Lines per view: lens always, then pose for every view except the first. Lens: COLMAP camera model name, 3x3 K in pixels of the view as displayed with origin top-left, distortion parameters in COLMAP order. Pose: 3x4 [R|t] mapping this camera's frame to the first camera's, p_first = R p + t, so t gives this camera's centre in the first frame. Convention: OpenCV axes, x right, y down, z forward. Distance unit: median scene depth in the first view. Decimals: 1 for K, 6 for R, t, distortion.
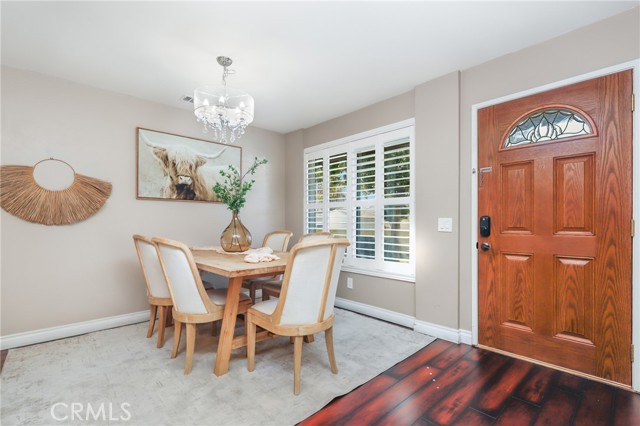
lens RADIAL K [[293.8, 0, 324.3], [0, 293.8, 224.8], [0, 0, 1]] dist [0.001931, 0.000025]
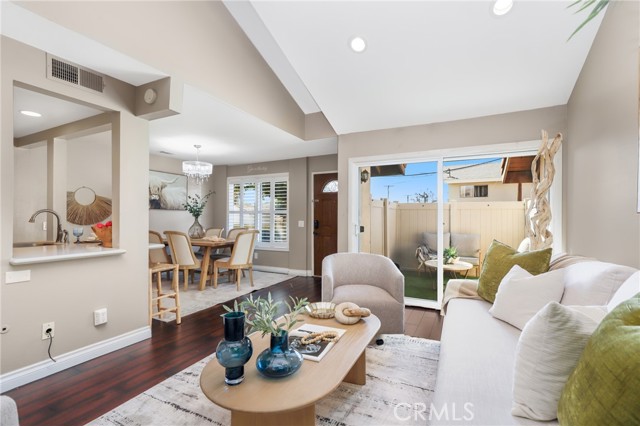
lens RADIAL K [[293.8, 0, 317.9], [0, 293.8, 215.4], [0, 0, 1]] dist [0.001931, 0.000025]
pose [[0.946488, 0.004003, 0.322714, -0.187122], [0.000487, 0.999904, -0.013830, -0.034003], [-0.322739, 0.013247, 0.946395, -1.137583]]
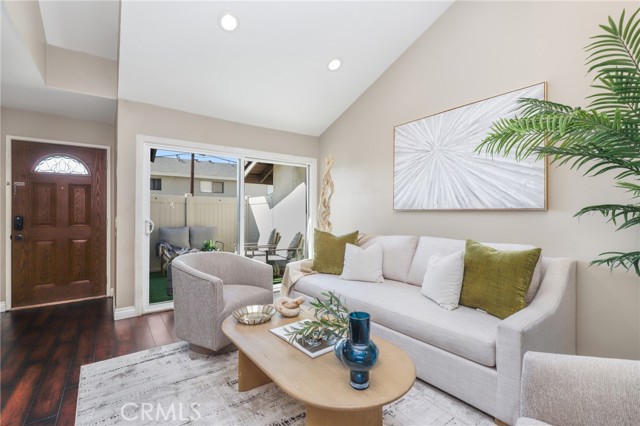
lens RADIAL K [[293.8, 0, 320.6], [0, 293.8, 211.6], [0, 0, 1]] dist [0.001931, 0.000025]
pose [[0.117941, 0.000373, 0.993020, -0.644247], [0.002113, 0.999998, -0.000627, -0.043895], [-0.993018, 0.002172, 0.117940, -0.576093]]
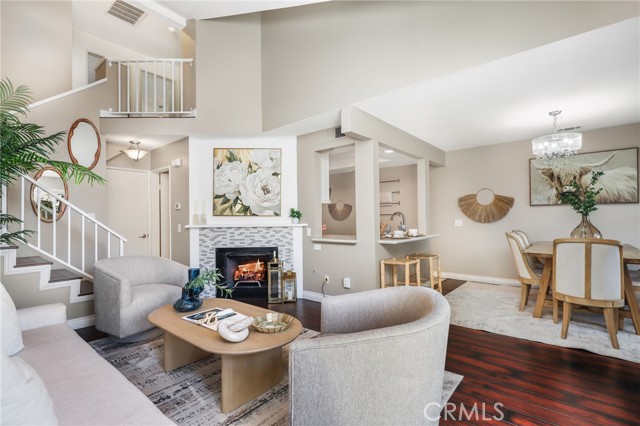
lens RADIAL K [[293.8, 0, 320.7], [0, 293.8, 216.4], [0, 0, 1]] dist [0.001931, 0.000025]
pose [[0.122190, -0.006677, -0.992484, 0.876879], [0.004056, 0.999972, -0.006228, -0.037430], [0.992498, -0.003264, 0.122213, -0.300328]]
